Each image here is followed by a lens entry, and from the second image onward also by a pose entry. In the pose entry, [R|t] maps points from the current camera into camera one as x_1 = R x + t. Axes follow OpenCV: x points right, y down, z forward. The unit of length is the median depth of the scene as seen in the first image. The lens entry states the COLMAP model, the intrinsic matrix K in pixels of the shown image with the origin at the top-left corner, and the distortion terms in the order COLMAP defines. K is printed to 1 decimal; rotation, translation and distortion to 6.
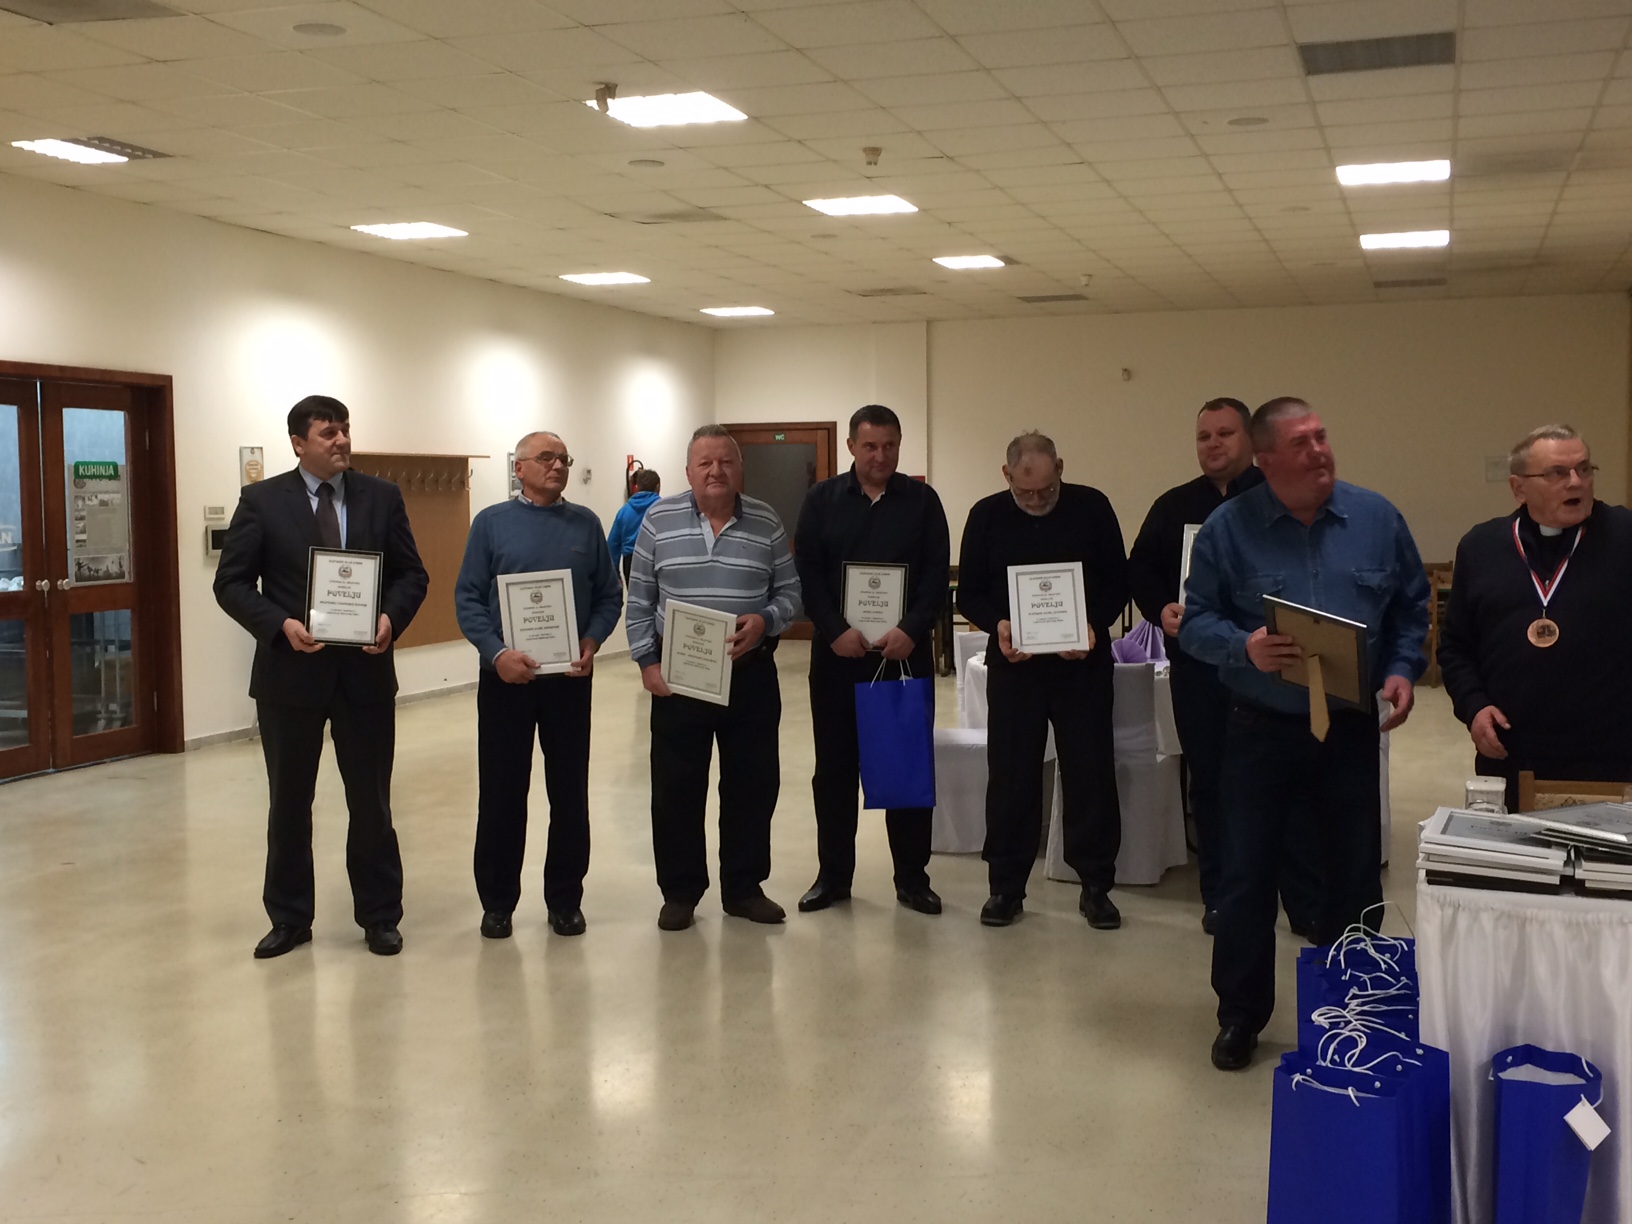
lens RADIAL K [[1913.0, 0, 707.9], [0, 1913.0, 610.6], [0, 0, 1]] dist [0.032438, -0.202166]
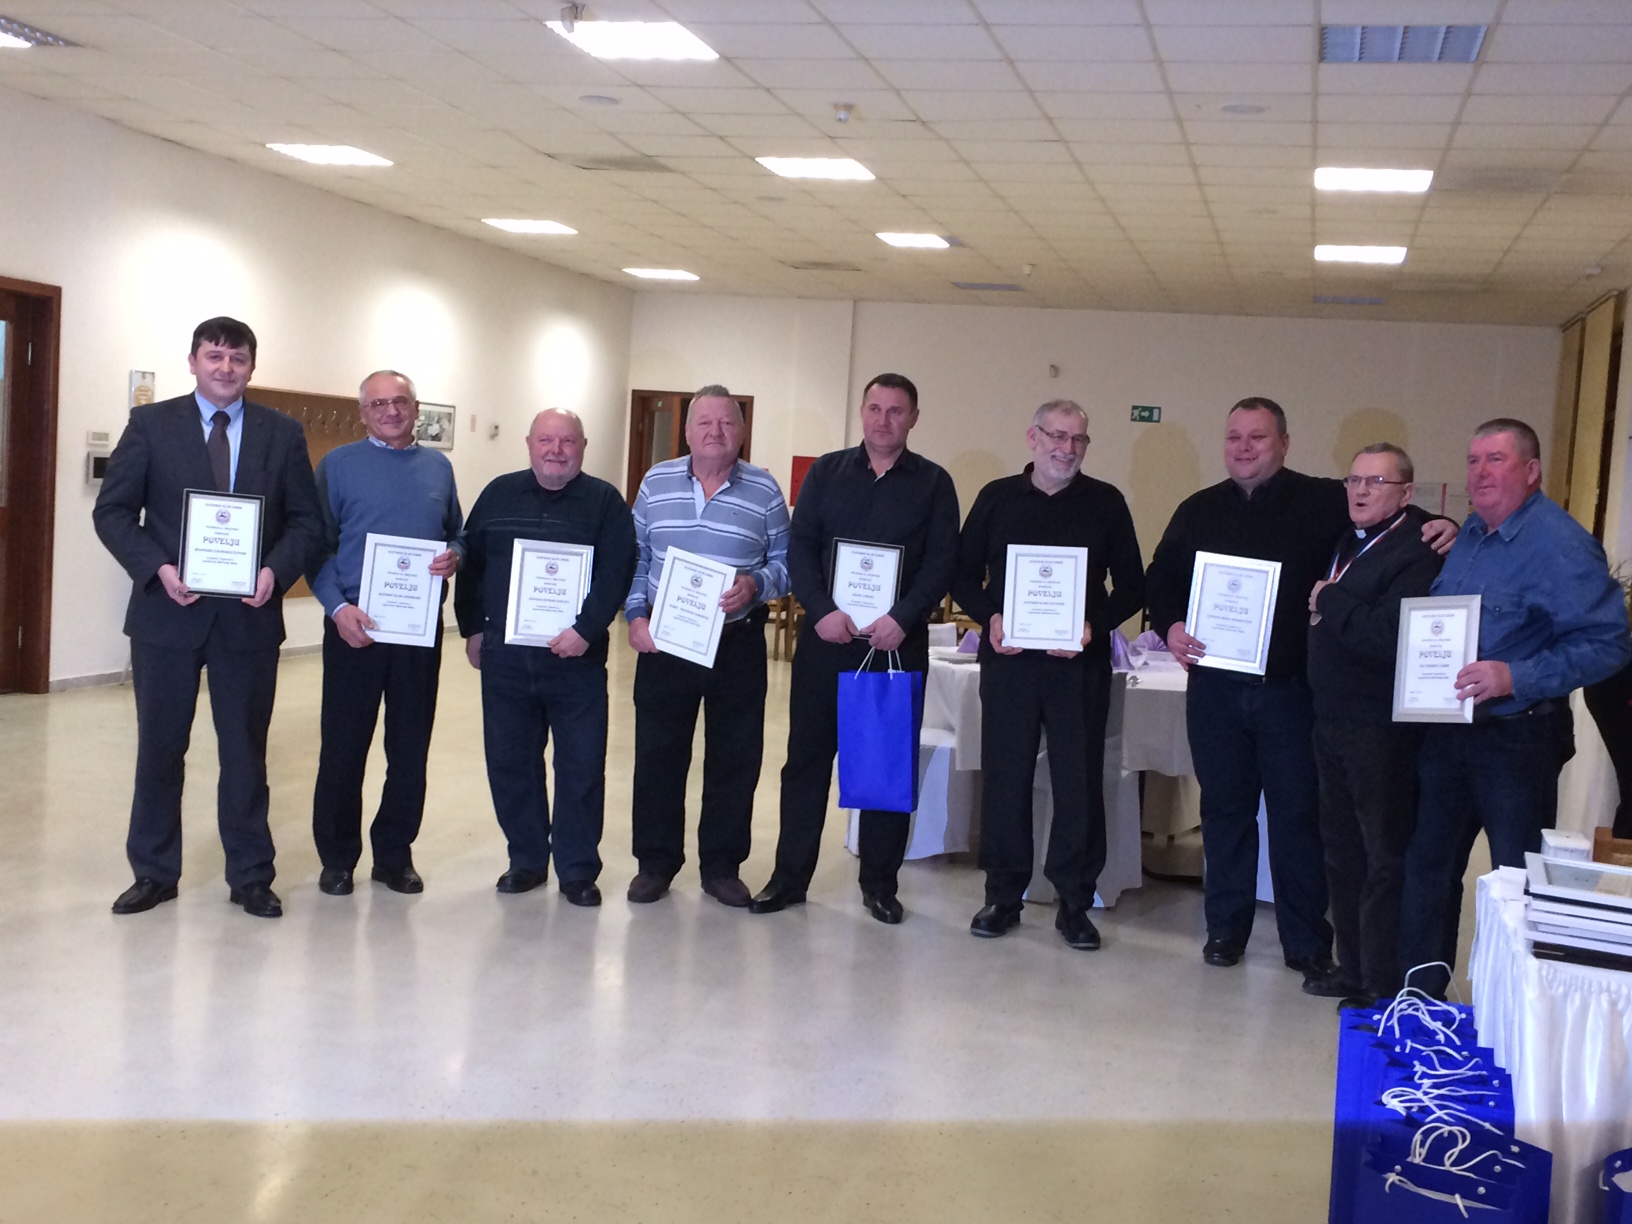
lens RADIAL K [[1915.3, 0, 727.6], [0, 1915.3, 587.6], [0, 0, 1]] dist [0.092594, -0.292071]
pose [[0.994458, 0.073870, 0.074809, -0.027123], [-0.074007, 0.997257, -0.000948, 0.001469], [-0.074674, -0.004593, 0.997197, 0.062743]]
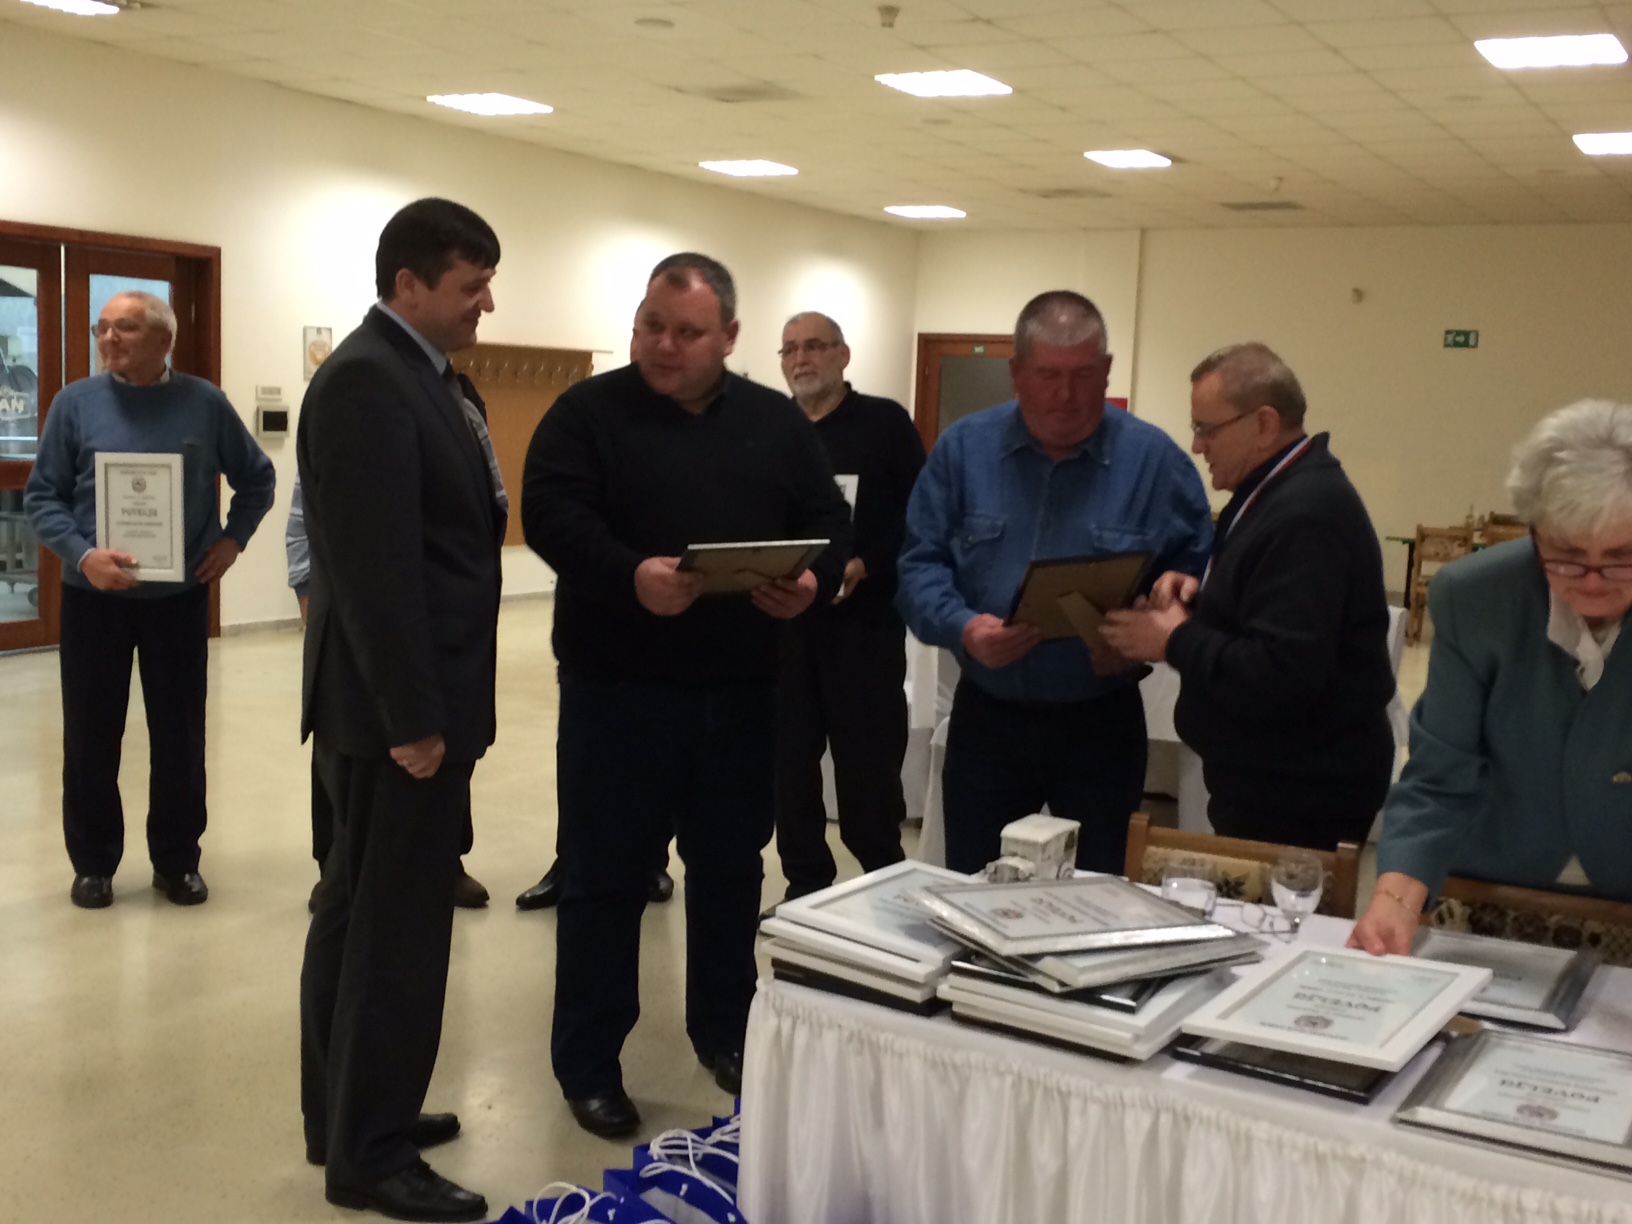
lens RADIAL K [[1912.1, 0, 816.0], [0, 1912.1, 612.0], [0, 0, 1]] dist [0.060517, -0.025319]
pose [[0.989002, 0.063351, -0.133647, 0.207643], [-0.057203, 0.997142, 0.049357, -0.011188], [0.136392, -0.041170, 0.989799, 0.137728]]
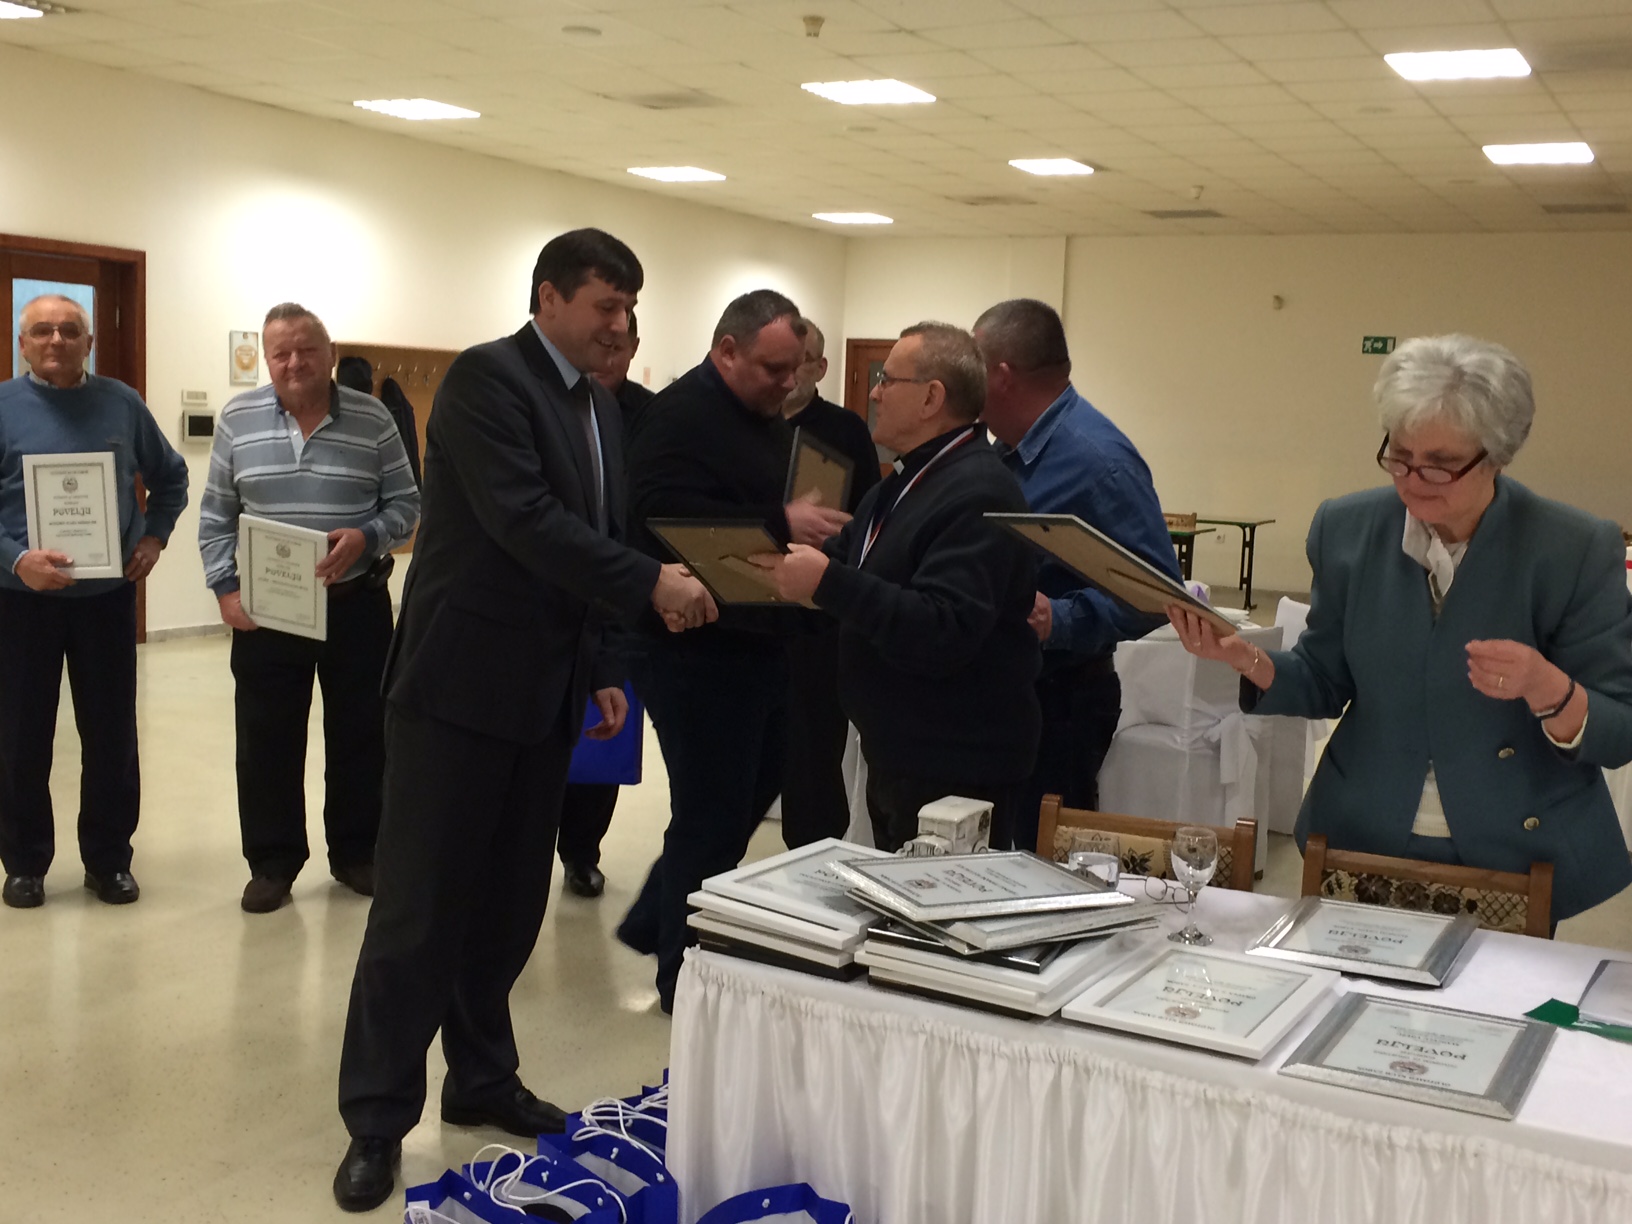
lens RADIAL K [[1922.5, 0, 816.0], [0, 1922.5, 612.0], [0, 0, 1]] dist [0.056200, -0.021317]
pose [[0.993387, 0.058712, -0.098670, 0.211638], [-0.054645, 0.997561, 0.043427, -0.008788], [0.100979, -0.037748, 0.994172, 0.120452]]
